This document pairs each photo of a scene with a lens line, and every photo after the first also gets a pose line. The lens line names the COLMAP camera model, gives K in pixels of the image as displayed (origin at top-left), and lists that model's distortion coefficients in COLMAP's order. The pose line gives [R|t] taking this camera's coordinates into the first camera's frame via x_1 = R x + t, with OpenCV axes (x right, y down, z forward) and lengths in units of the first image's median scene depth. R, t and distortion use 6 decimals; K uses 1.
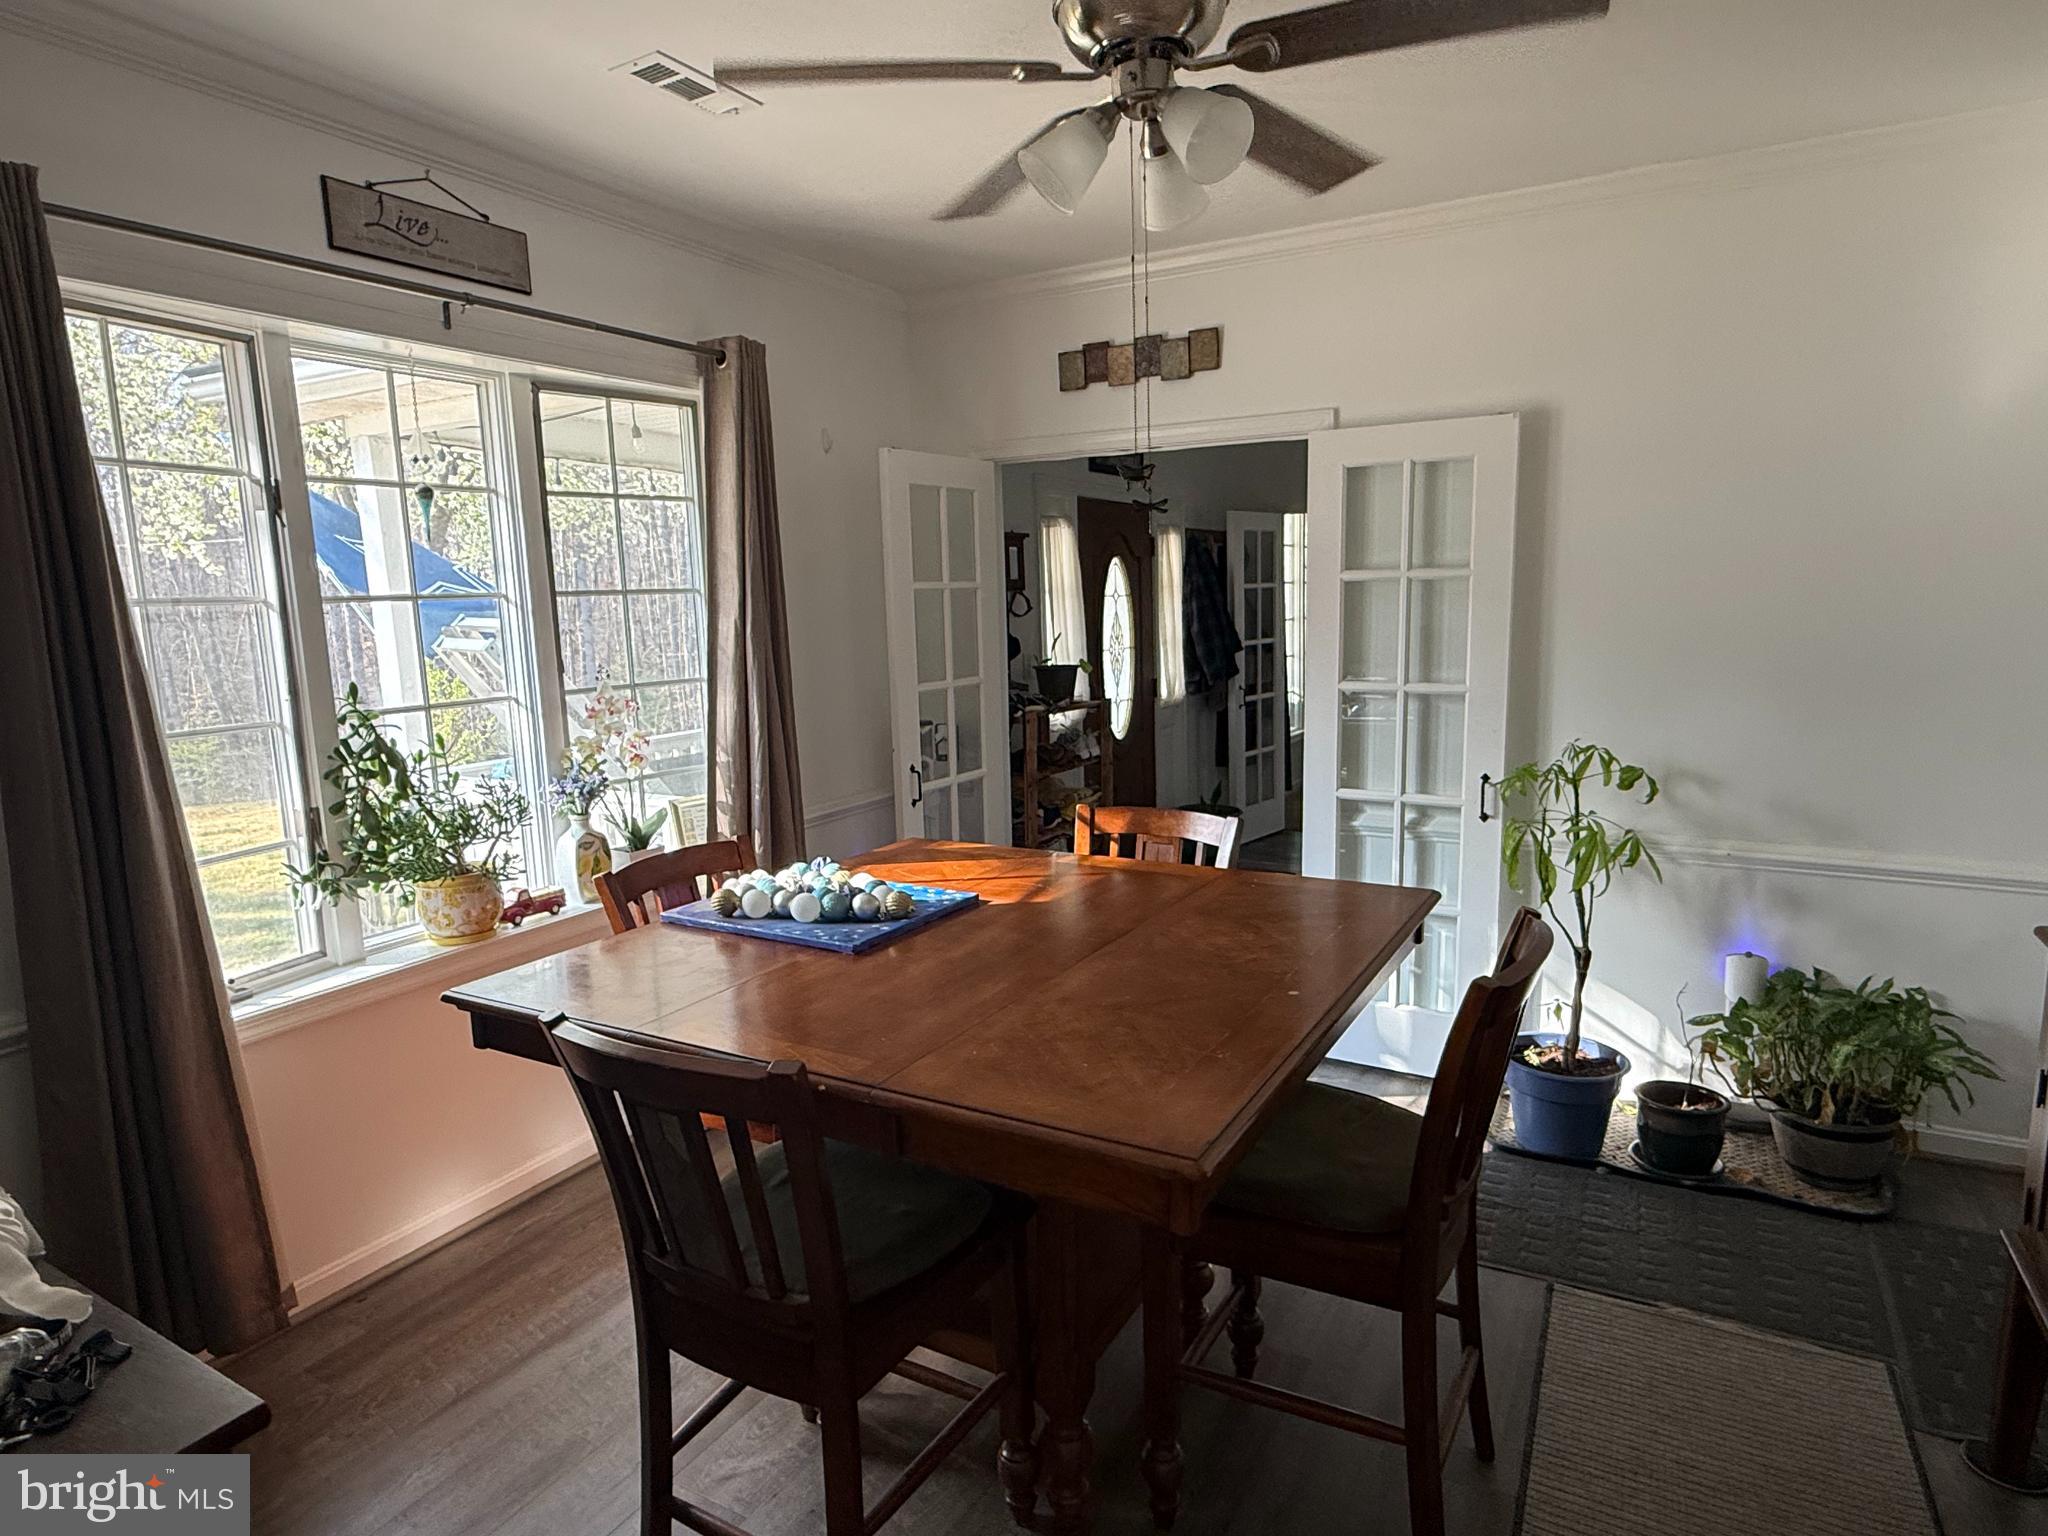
lens RADIAL K [[1158.5, 0, 1028.7], [0, 1158.5, 775.6], [0, 0, 1]] dist [0.000210, 0.000681]
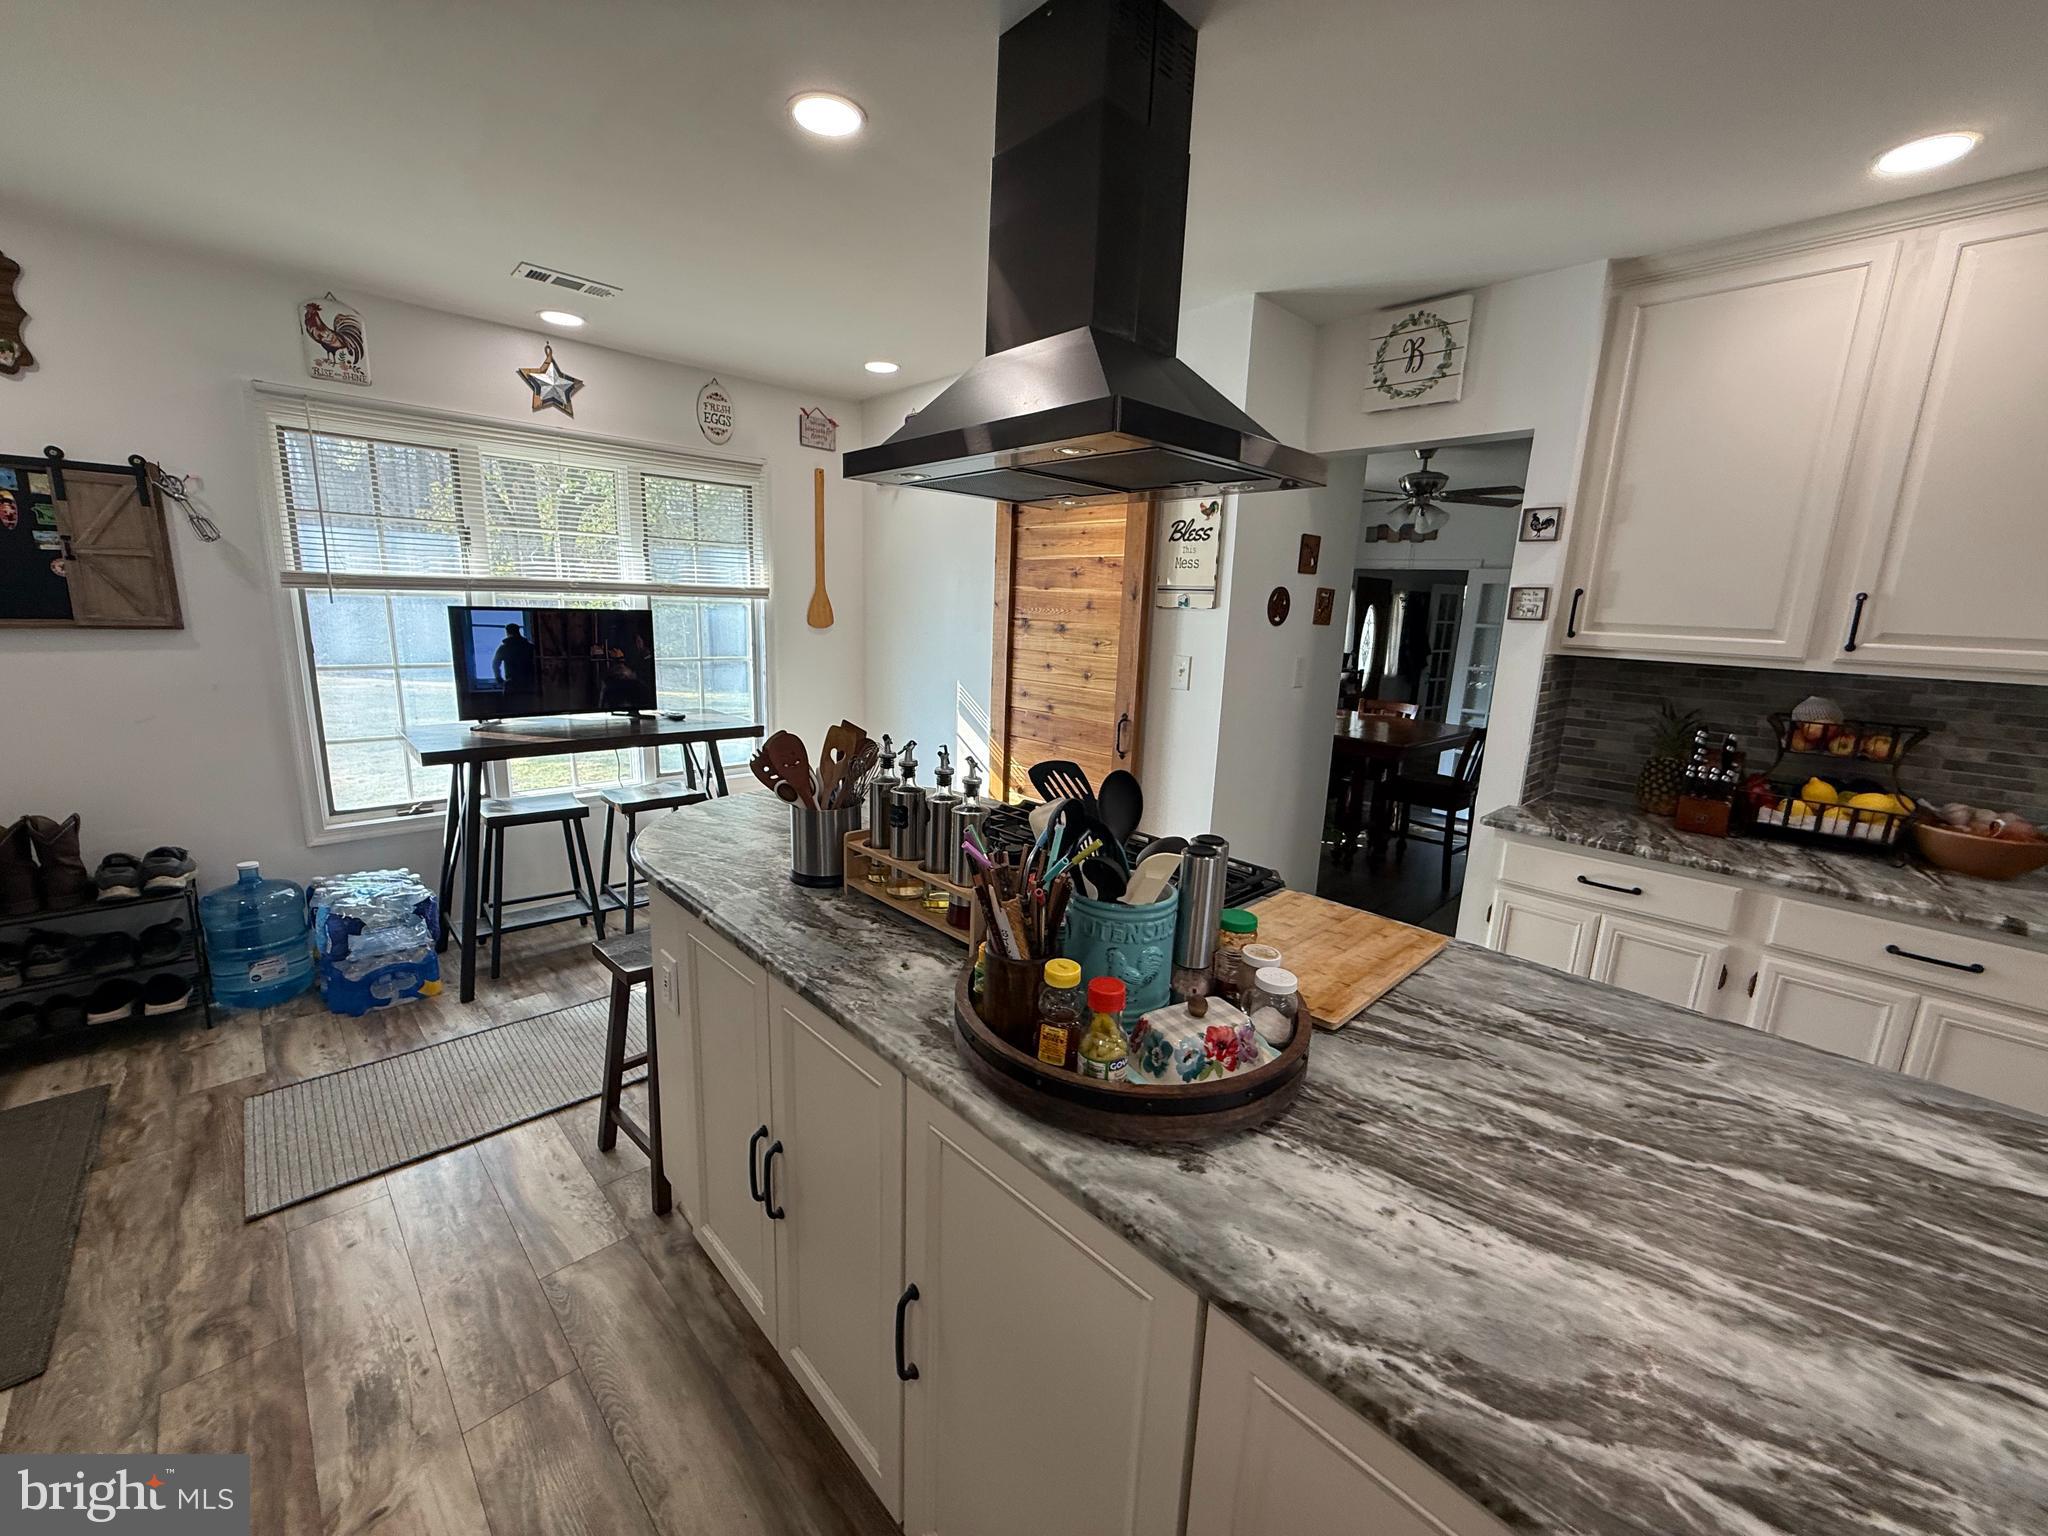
lens RADIAL K [[813.7, 0, 1015.9], [0, 813.7, 768.5], [0, 0, 1]] dist [0.000145, 0.000211]
pose [[0.954933, 0.123499, -0.269910, -0.128118], [-0.109322, 0.991746, 0.067002, 0.096392], [0.275957, -0.034475, 0.960552, -0.739689]]
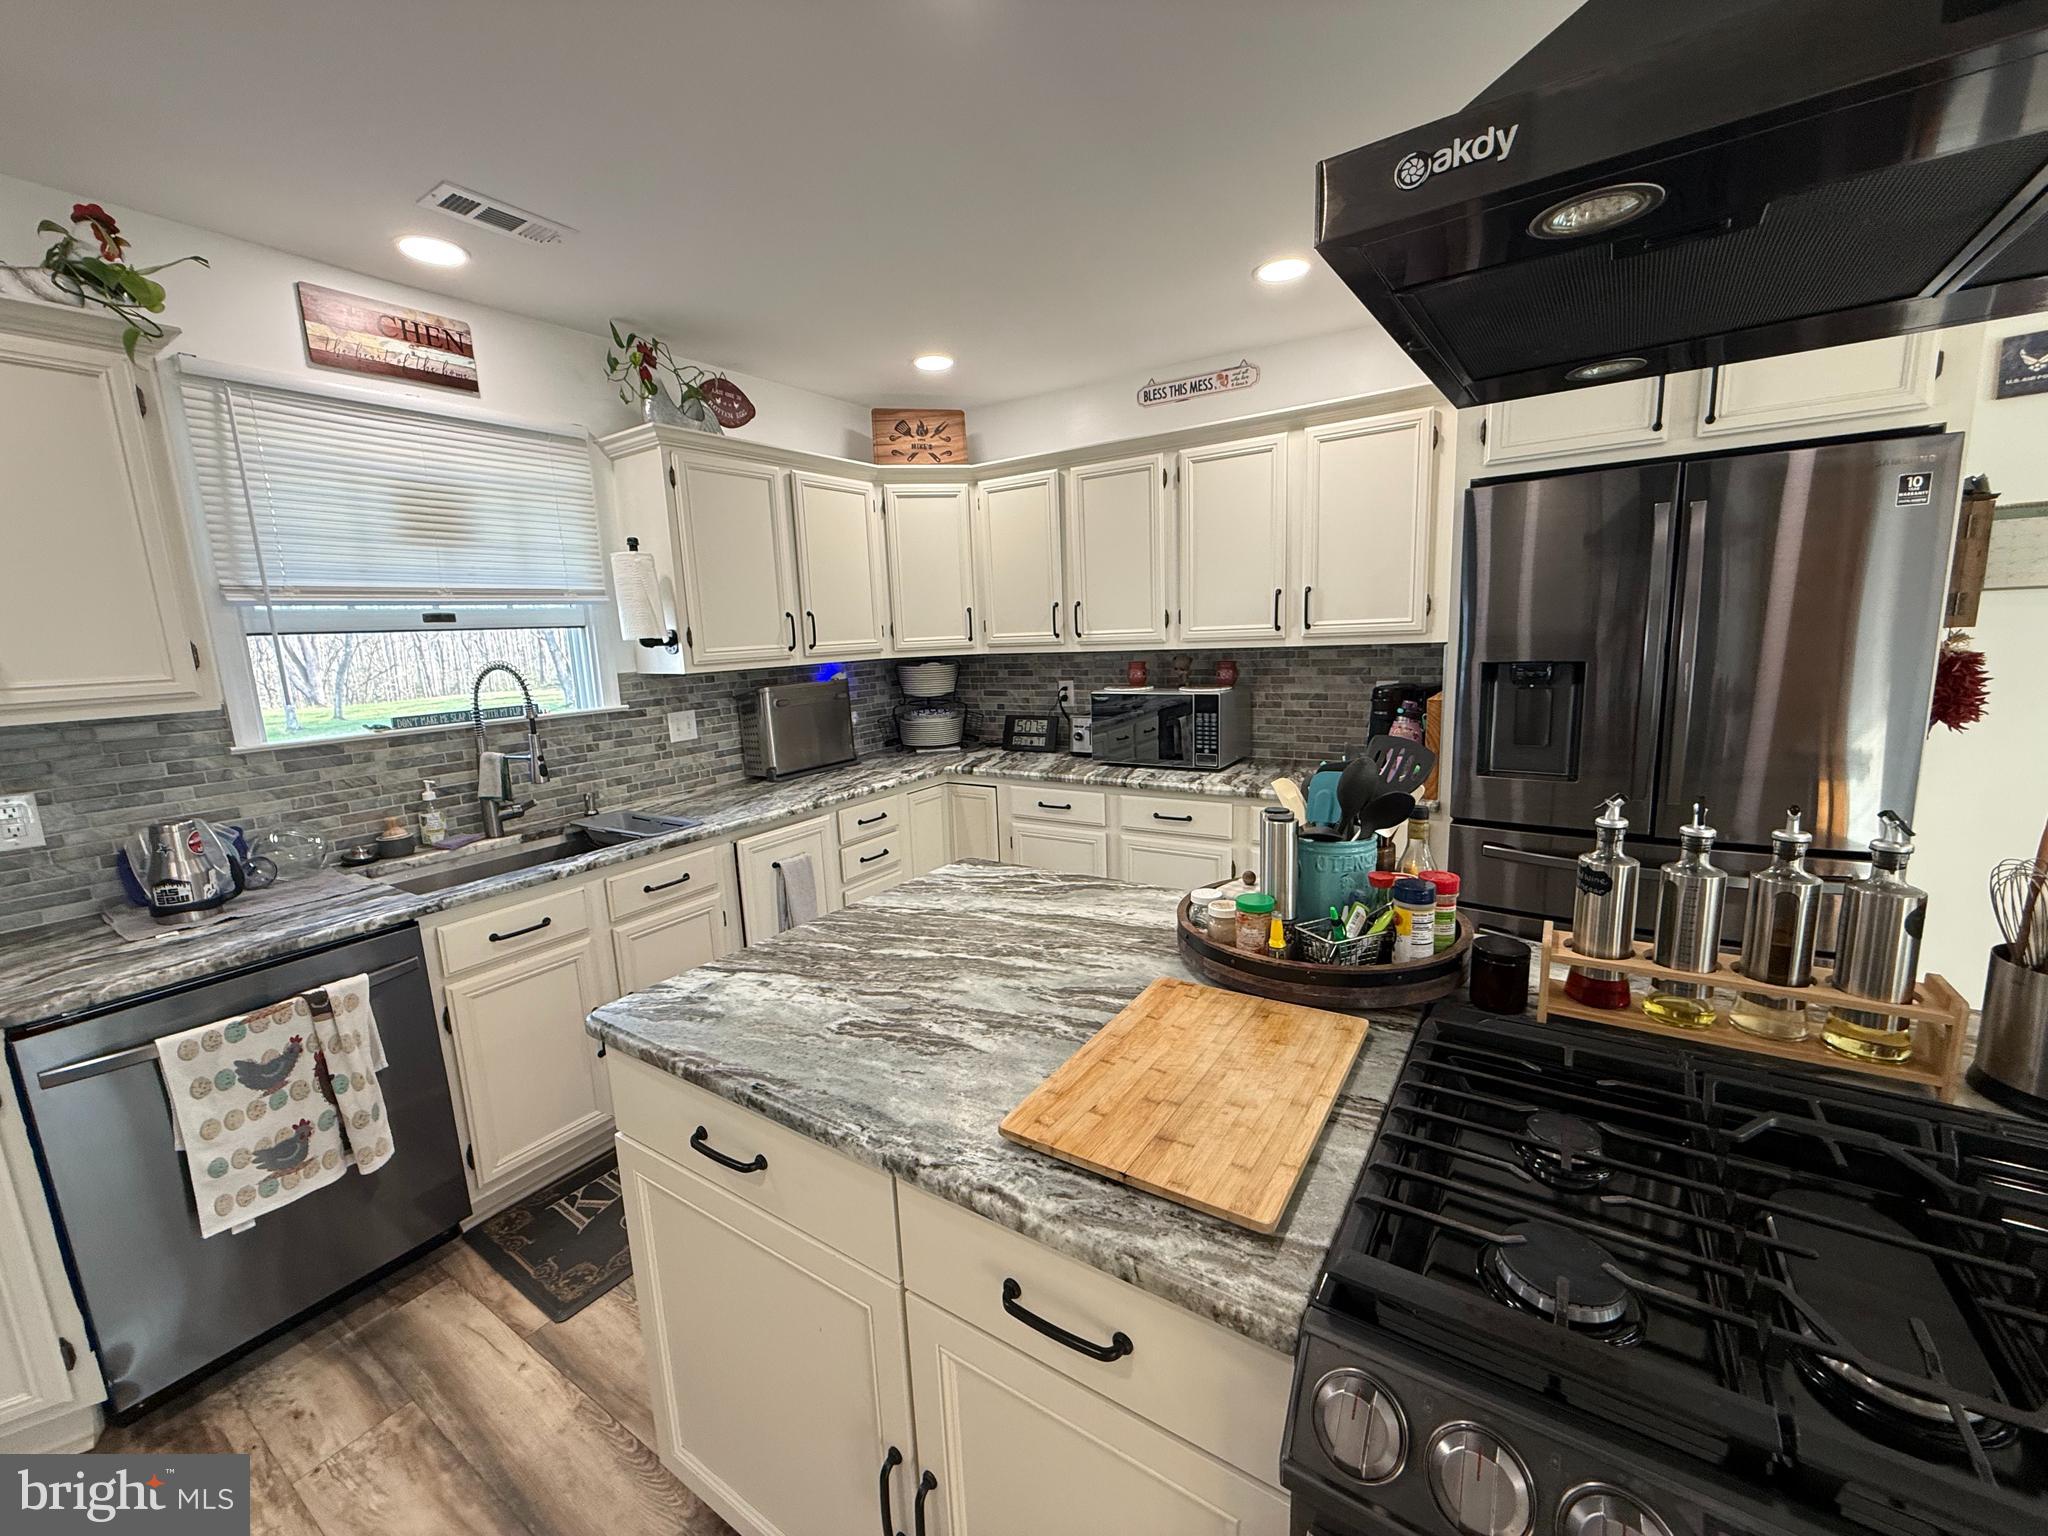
lens RADIAL K [[813.7, 0, 1015.5], [0, 813.7, 772.7], [0, 0, 1]] dist [0.000145, 0.000211]
pose [[-0.994151, 0.059539, 0.090108, -0.078074], [0.085329, 0.944449, 0.317387, 0.027142], [-0.066206, 0.323219, -0.944005, -0.283915]]
